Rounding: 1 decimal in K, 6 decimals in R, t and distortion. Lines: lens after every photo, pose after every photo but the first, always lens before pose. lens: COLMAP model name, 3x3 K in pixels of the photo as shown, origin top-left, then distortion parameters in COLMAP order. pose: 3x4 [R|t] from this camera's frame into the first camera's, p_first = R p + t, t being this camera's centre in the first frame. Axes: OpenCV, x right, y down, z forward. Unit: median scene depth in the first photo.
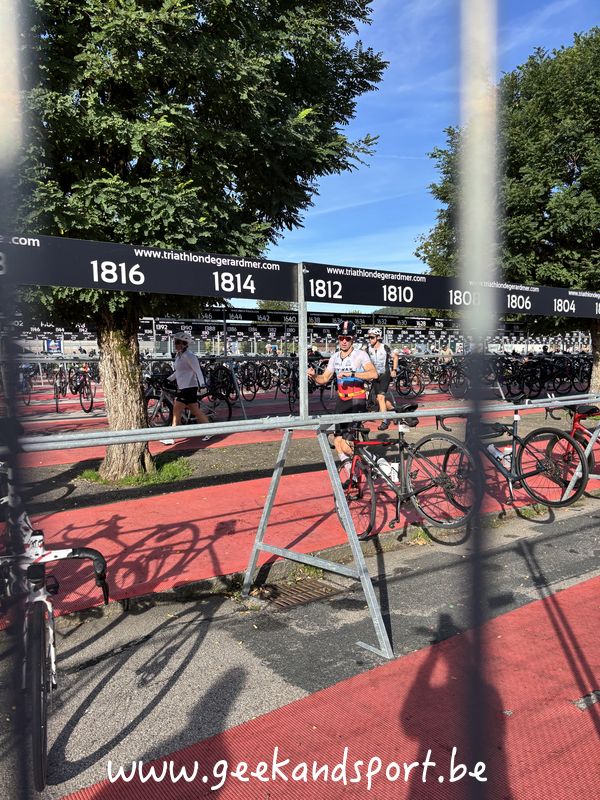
lens RADIAL K [[591.0, 0, 301.5], [0, 591.0, 402.7], [0, 0, 1]] dist [0.045073, -0.041212]
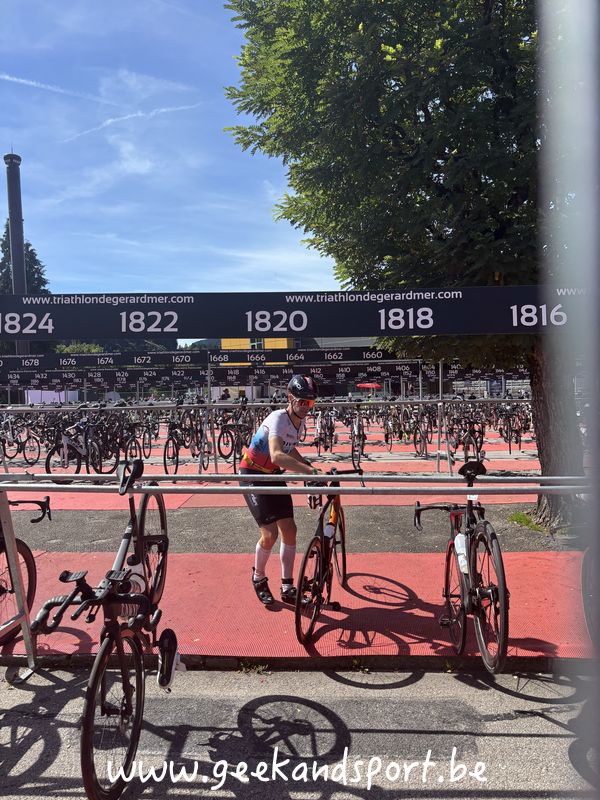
lens RADIAL K [[591.0, 0, 300.5], [0, 591.0, 399.1], [0, 0, 1]] dist [0.045073, -0.041212]
pose [[0.772842, 0.007544, -0.634553, 0.588768], [-0.057988, 0.996585, -0.058778, -0.040809], [0.631943, 0.082223, 0.770641, 0.416464]]
